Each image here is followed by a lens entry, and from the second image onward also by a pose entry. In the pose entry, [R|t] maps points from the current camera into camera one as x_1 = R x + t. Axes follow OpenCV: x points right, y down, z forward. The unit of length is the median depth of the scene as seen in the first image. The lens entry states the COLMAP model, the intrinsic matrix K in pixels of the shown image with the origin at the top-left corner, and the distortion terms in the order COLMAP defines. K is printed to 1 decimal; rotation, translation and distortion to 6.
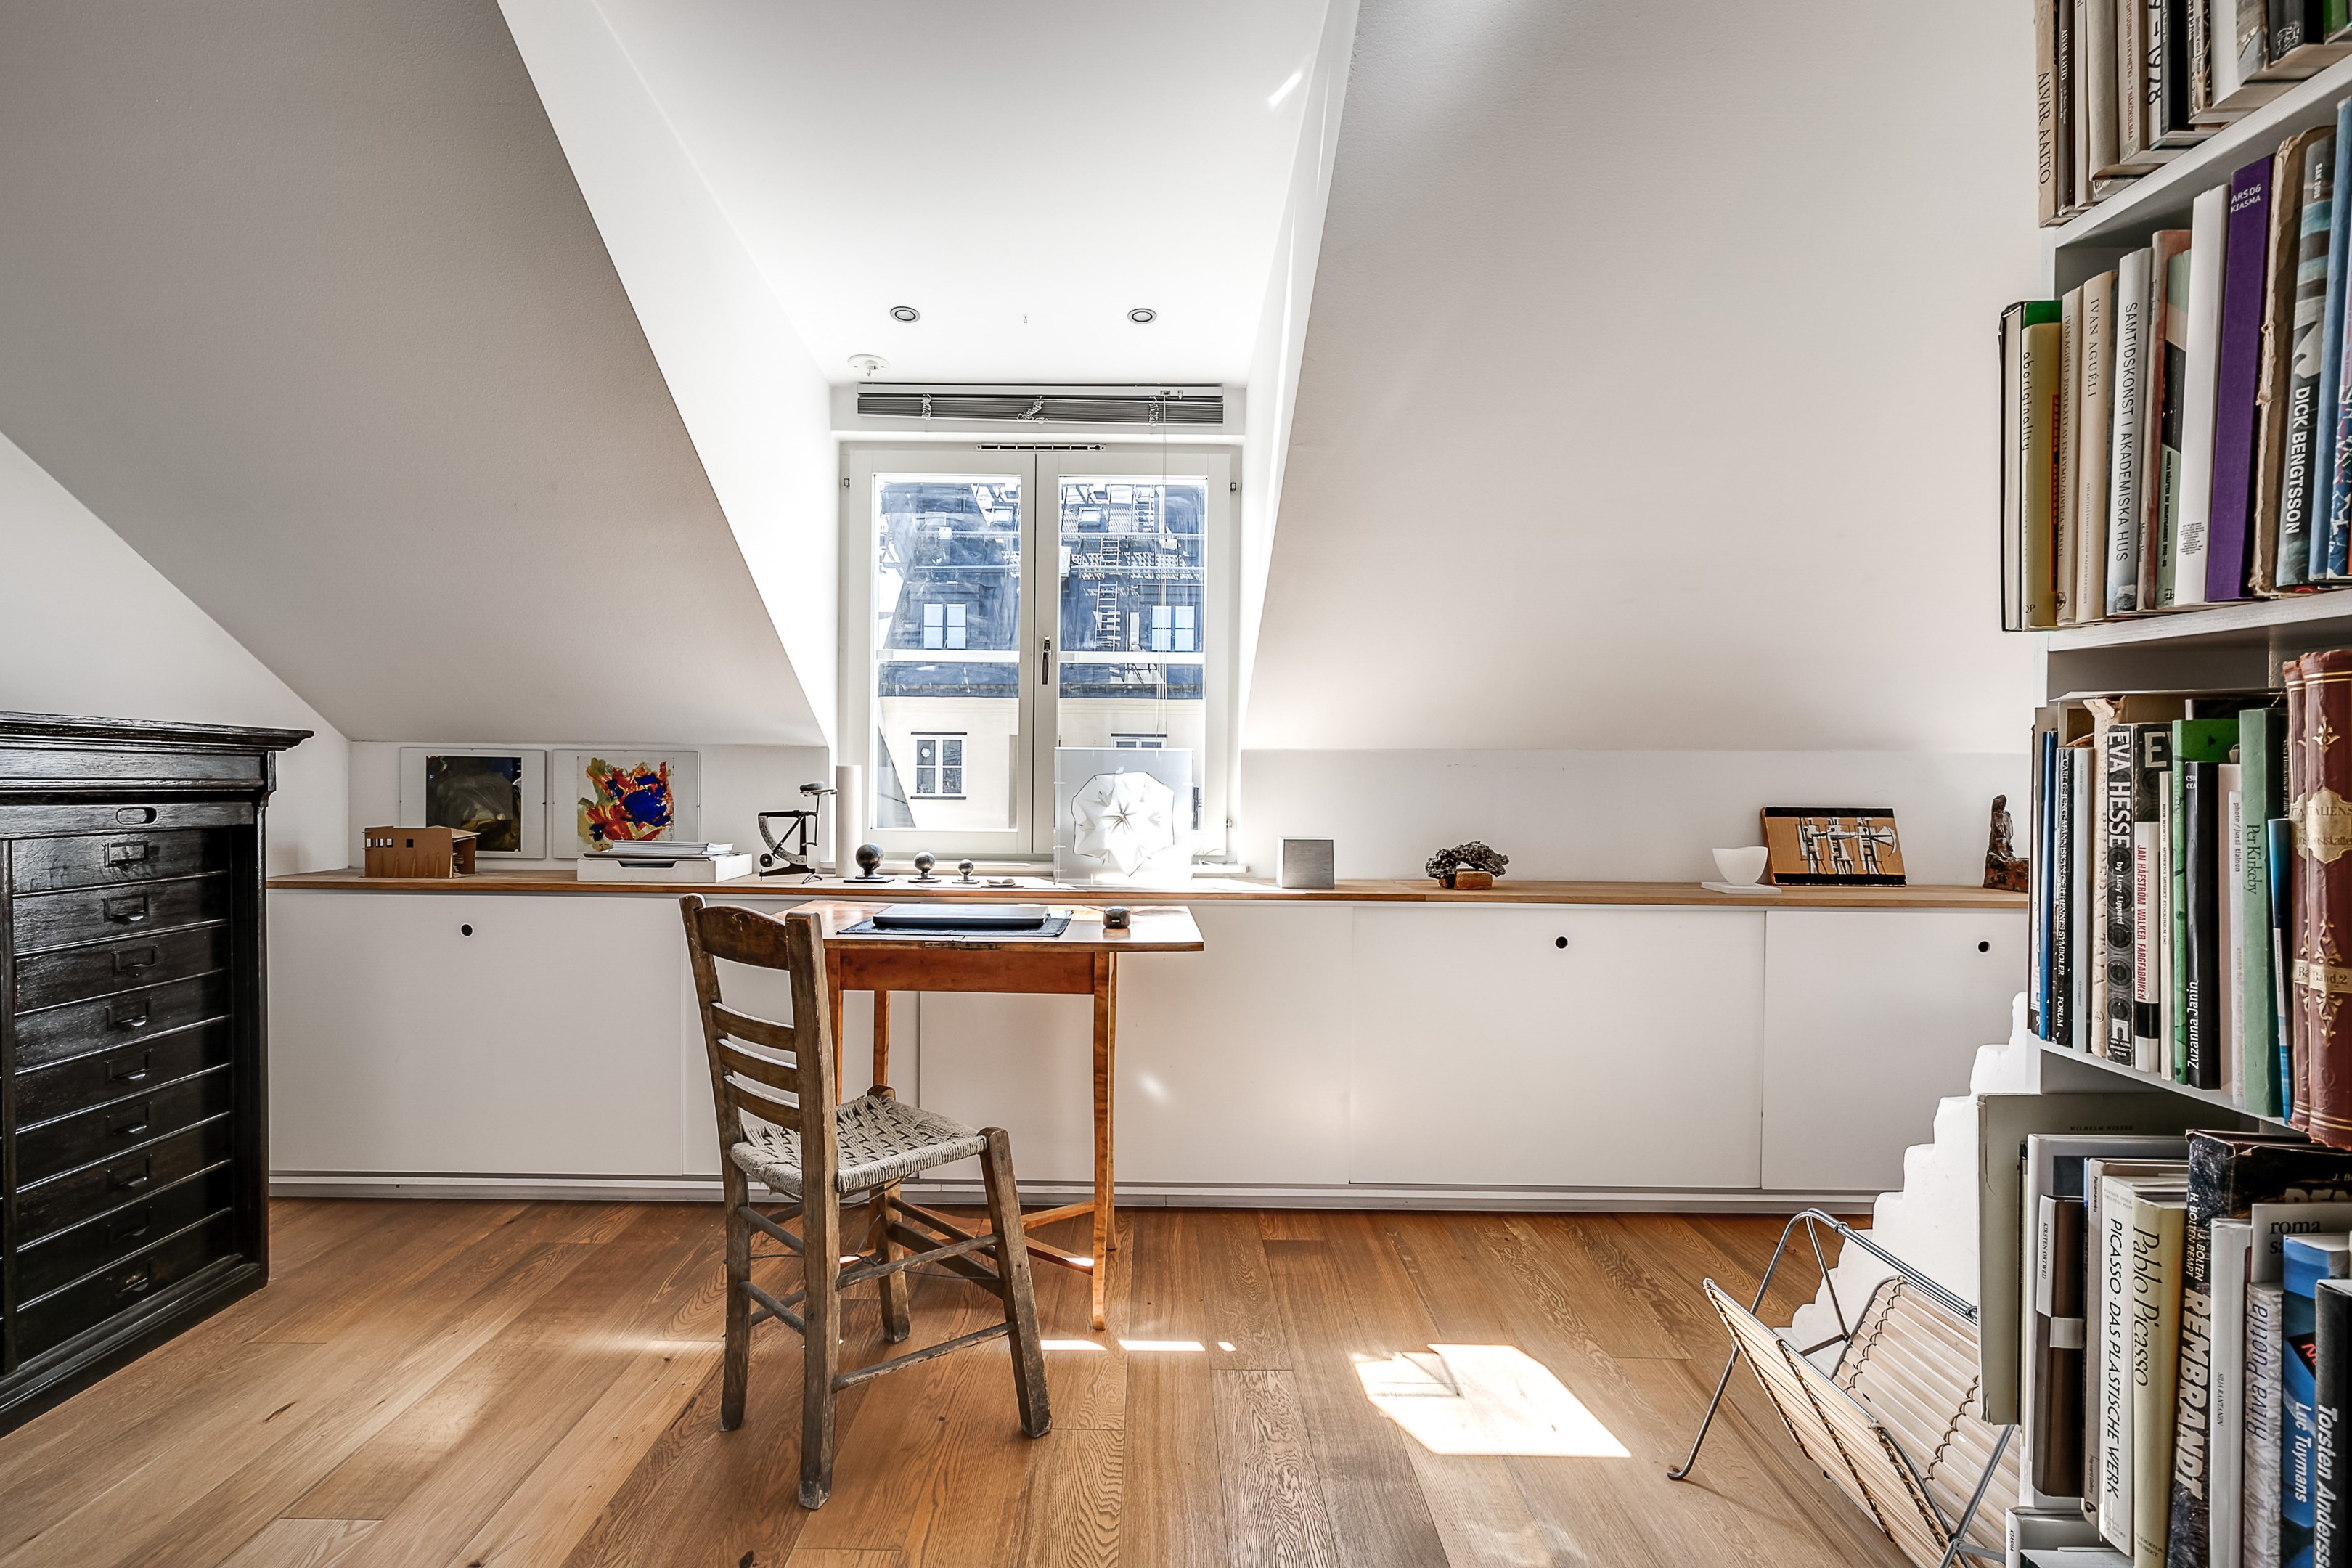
lens RADIAL K [[1096.1, 0, 1141.4], [0, 1096.1, 800.7], [0, 0, 1]] dist [0.001226, -0.000107]
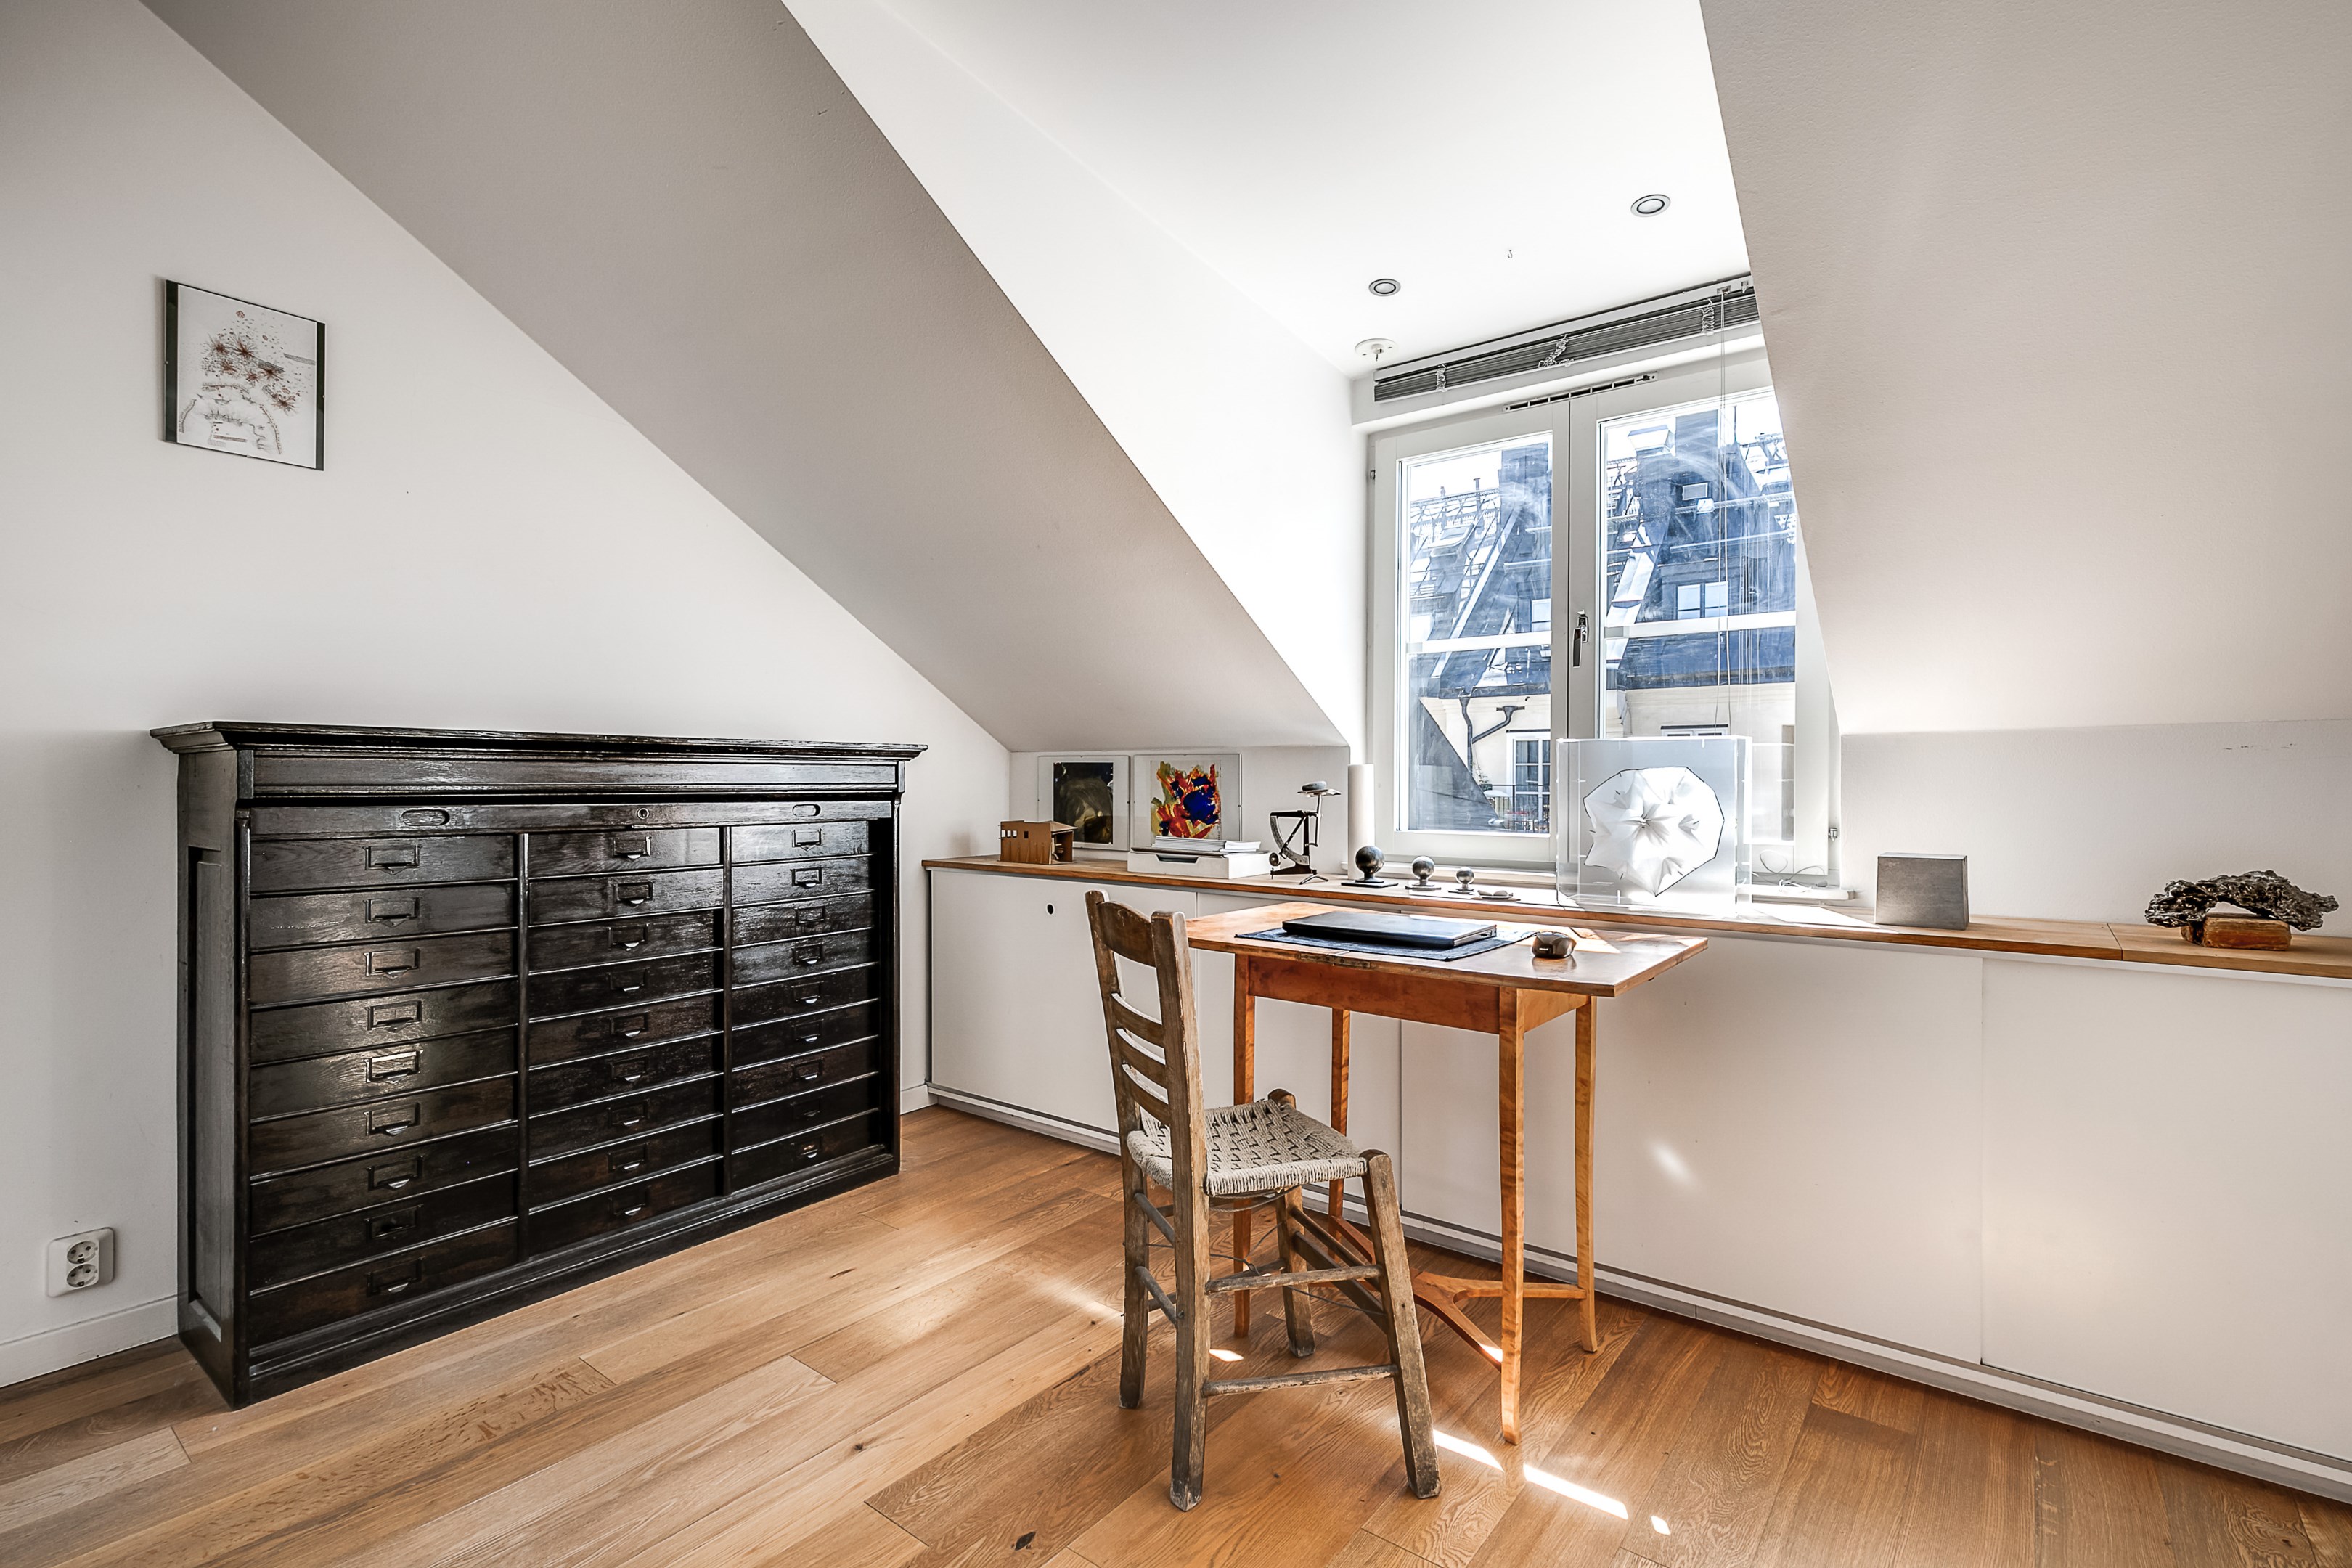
lens RADIAL K [[1090.5, 0, 1176.0], [0, 1090.5, 784.0], [0, 0, 1]] dist [0.003024, -0.000091]
pose [[0.789222, -0.006135, -0.614077, 0.212600], [-0.002900, 0.999902, -0.013716, -0.001425], [0.614101, 0.012606, 0.789127, 0.148438]]
